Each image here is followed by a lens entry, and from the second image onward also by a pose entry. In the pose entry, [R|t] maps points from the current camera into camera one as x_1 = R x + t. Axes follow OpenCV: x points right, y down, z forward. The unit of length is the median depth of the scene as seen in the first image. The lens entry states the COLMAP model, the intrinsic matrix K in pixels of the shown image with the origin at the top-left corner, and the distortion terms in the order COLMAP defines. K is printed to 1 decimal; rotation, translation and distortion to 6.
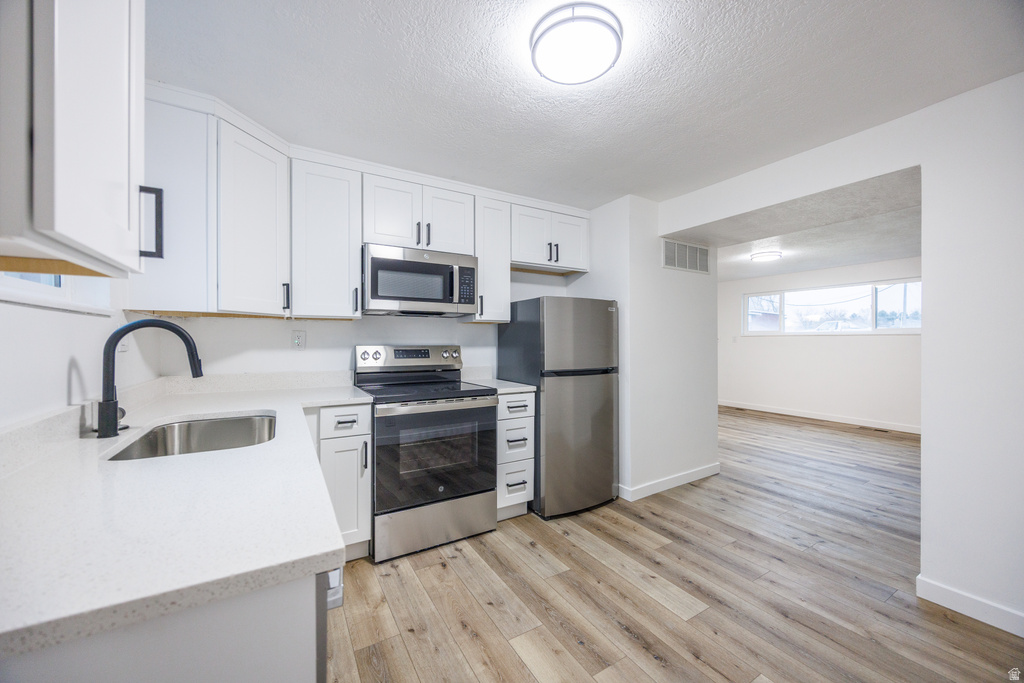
lens RADIAL K [[388.4, 0, 517.4], [0, 388.4, 339.6], [0, 0, 1]] dist [-0.001540, -0.000050]
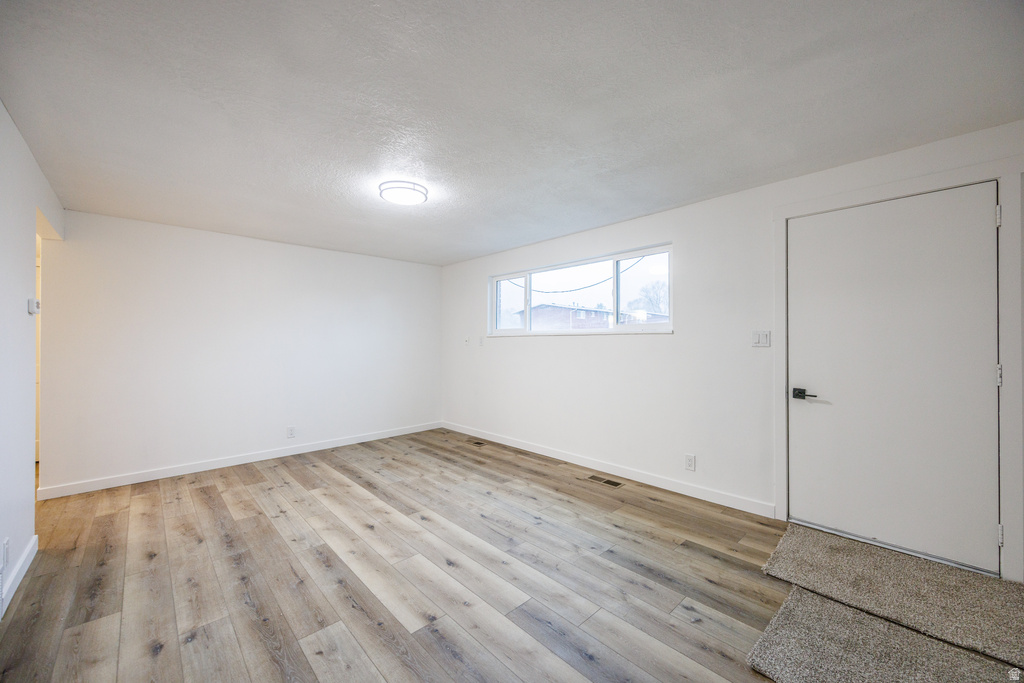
lens RADIAL K [[391.7, 0, 519.1], [0, 391.7, 361.8], [0, 0, 1]] dist [-0.002847, -0.000716]
pose [[0.978171, -0.017384, 0.207072, 1.376447], [0.006826, 0.998645, 0.051591, -0.006833], [-0.207688, -0.049051, 0.976964, 0.845856]]
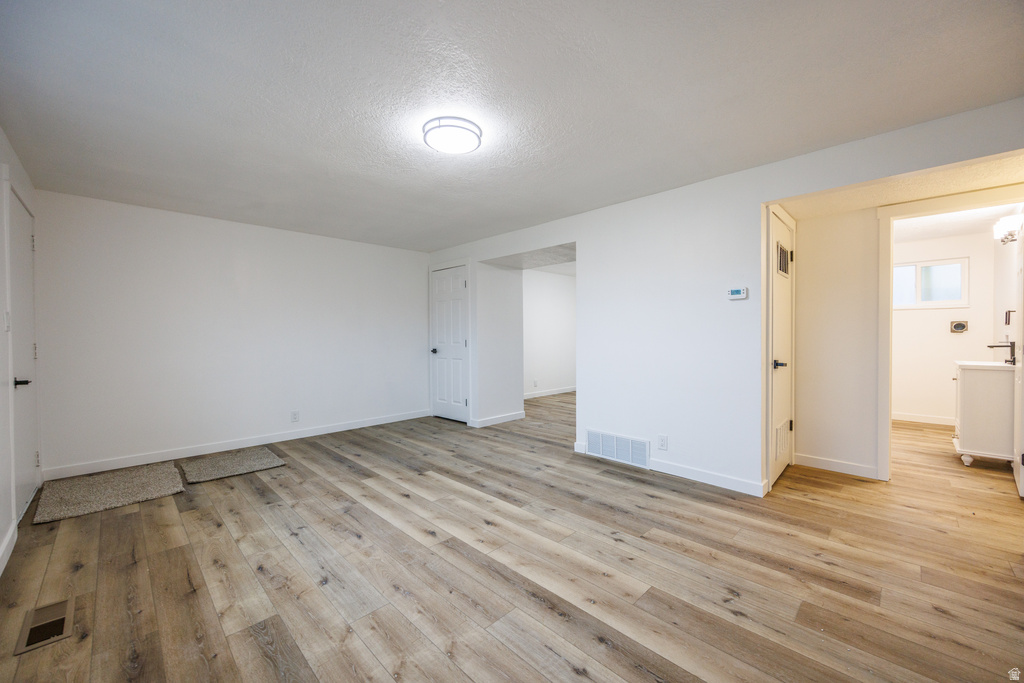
lens RADIAL K [[395.2, 0, 510.8], [0, 395.2, 340.6], [0, 0, 1]] dist [-0.002273, -0.000061]
pose [[-0.974710, 0.007916, -0.223331, 1.357641], [0.005193, 0.999905, 0.012778, 0.028389], [0.223411, 0.011295, -0.974659, 2.935681]]
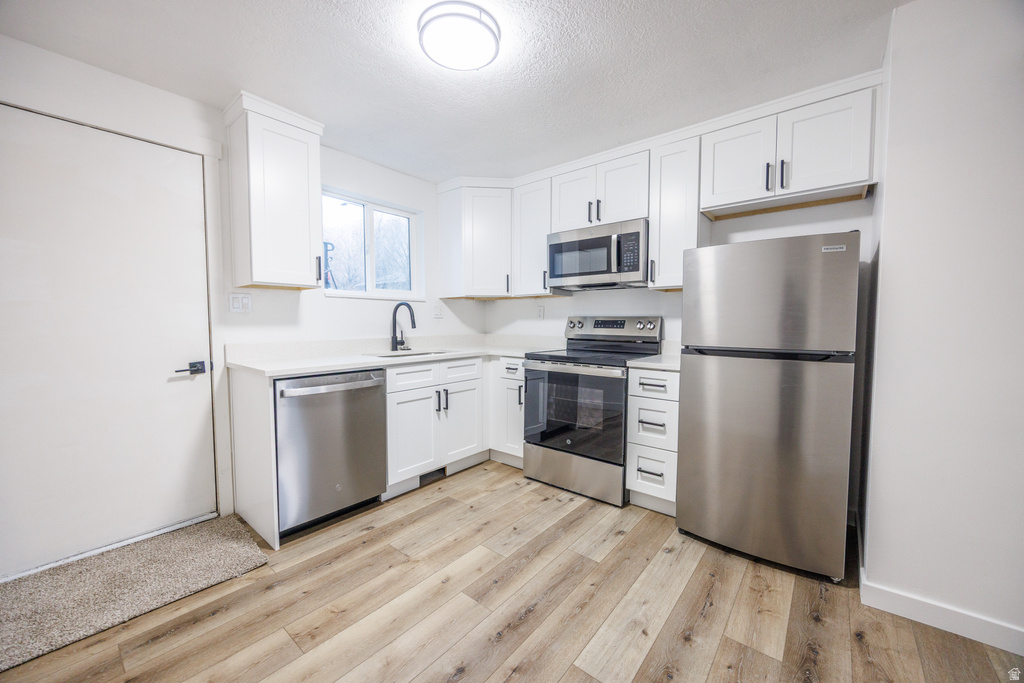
lens RADIAL K [[395.2, 0, 510.8], [0, 395.2, 340.6], [0, 0, 1]] dist [-0.002273, -0.000061]
pose [[0.320309, 0.046568, -0.946168, 0.740967], [0.001099, 0.998772, 0.049529, 0.030256], [0.947312, -0.016905, 0.319865, 0.430663]]
